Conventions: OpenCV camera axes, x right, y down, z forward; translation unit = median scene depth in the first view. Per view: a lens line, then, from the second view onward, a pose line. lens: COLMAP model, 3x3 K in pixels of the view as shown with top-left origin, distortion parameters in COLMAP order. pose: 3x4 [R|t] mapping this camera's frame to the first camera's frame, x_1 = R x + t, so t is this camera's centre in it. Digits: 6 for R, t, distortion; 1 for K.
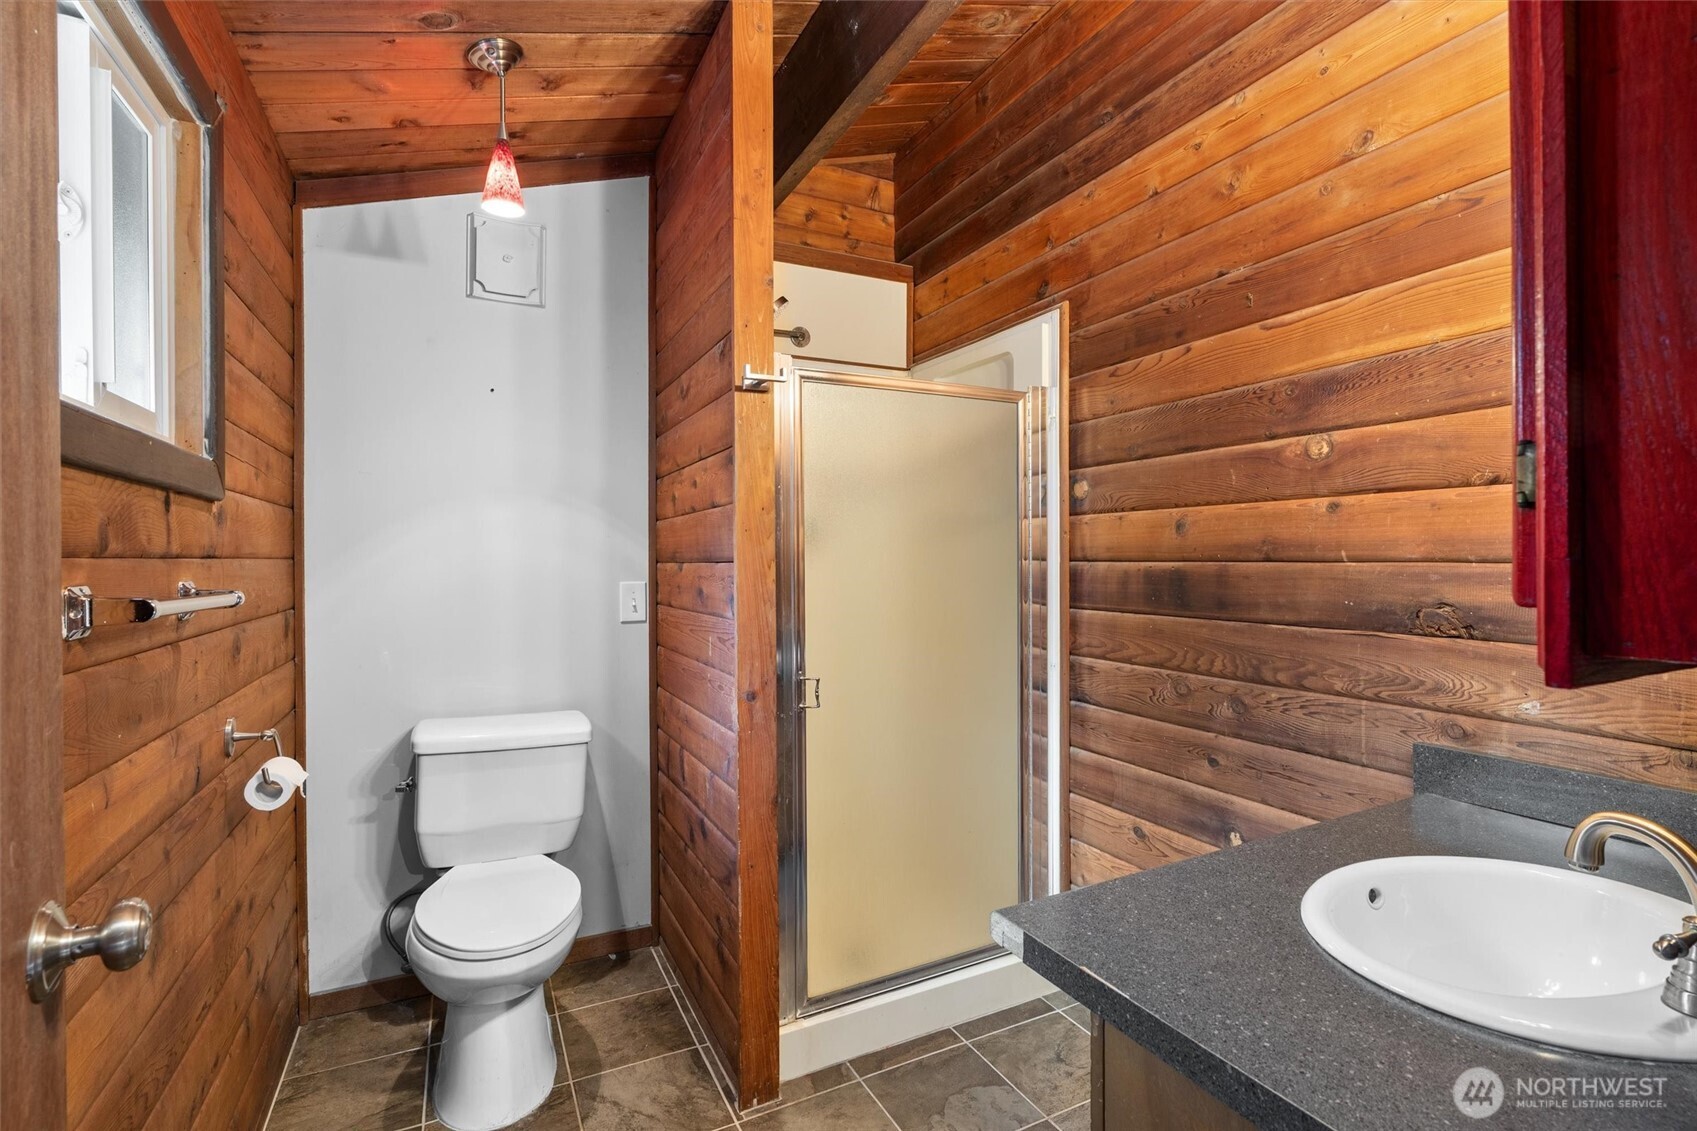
lens RADIAL K [[781.7, 0, 851.1], [0, 781.7, 564.2], [0, 0, 1]] dist [-0.004021, -0.000356]
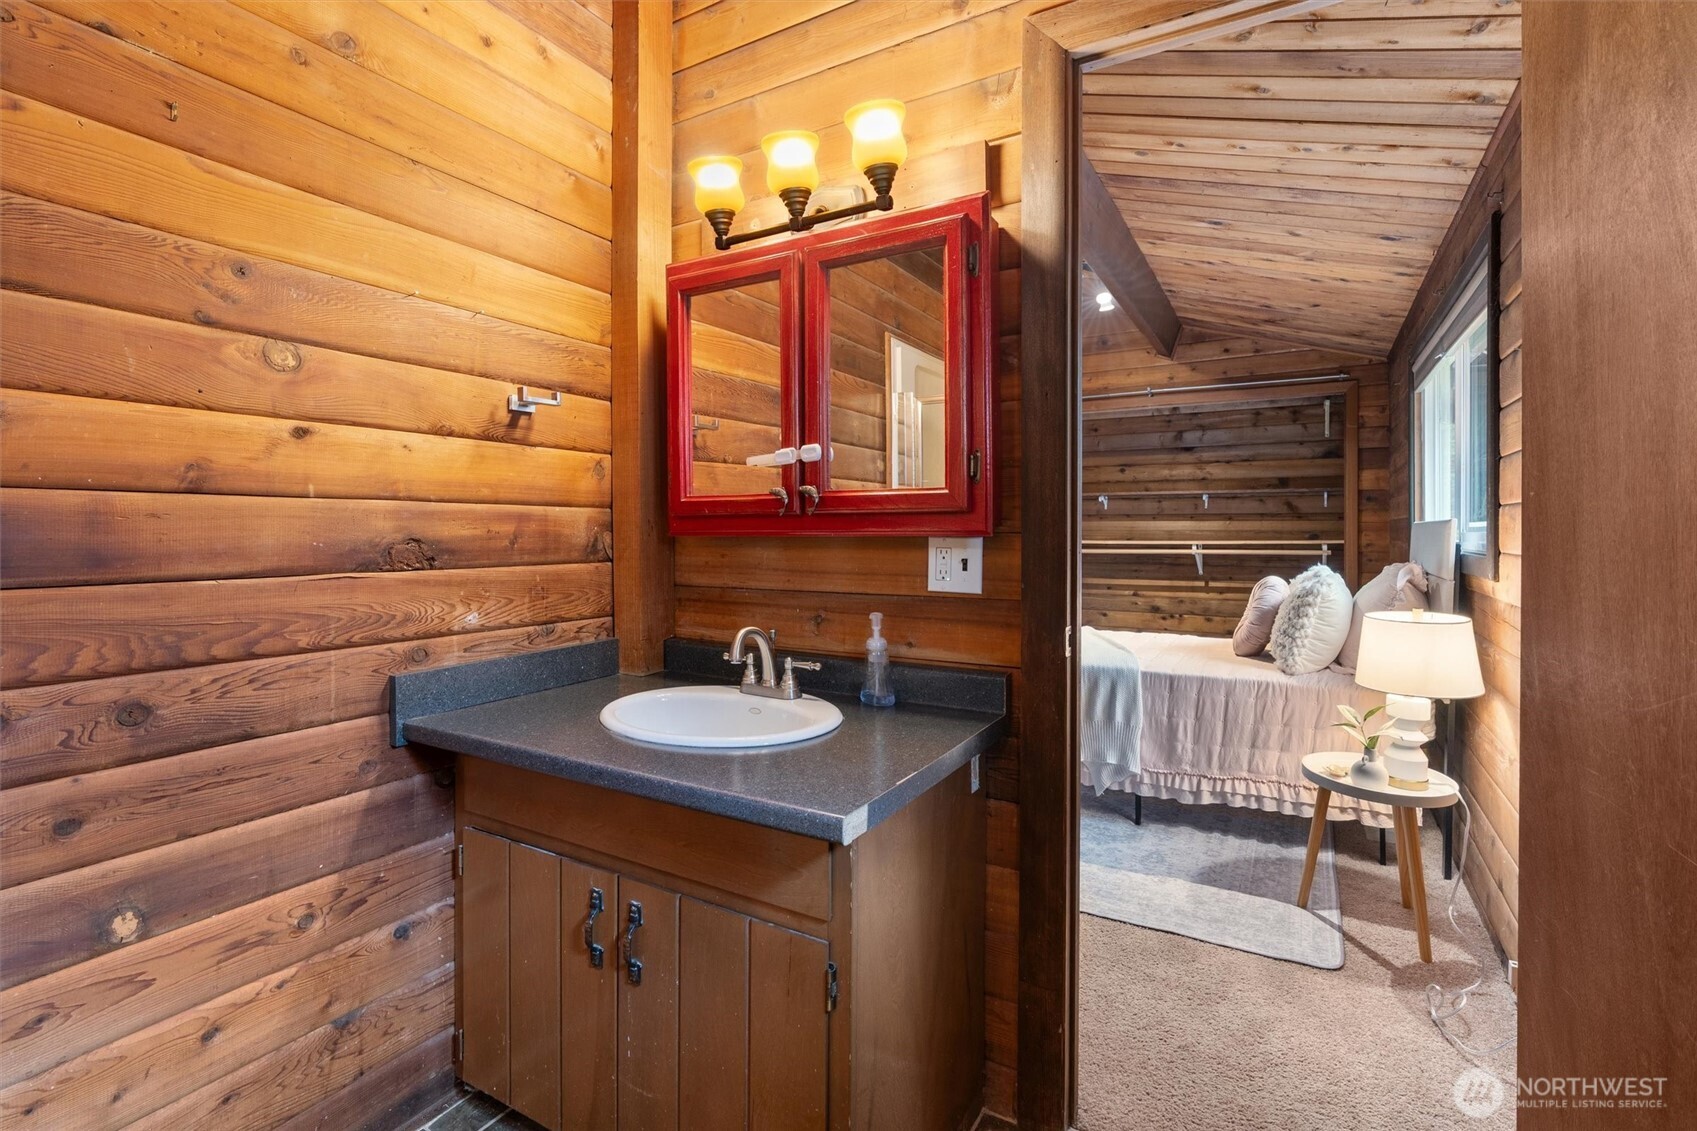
lens RADIAL K [[781.7, 0, 865.1], [0, 781.7, 526.2], [0, 0, 1]] dist [-0.004021, -0.000356]
pose [[-0.560959, 0.006498, 0.827818, -0.432448], [0.006396, 0.999973, -0.003515, 0.035871], [-0.827819, 0.003322, -0.560986, 0.967888]]
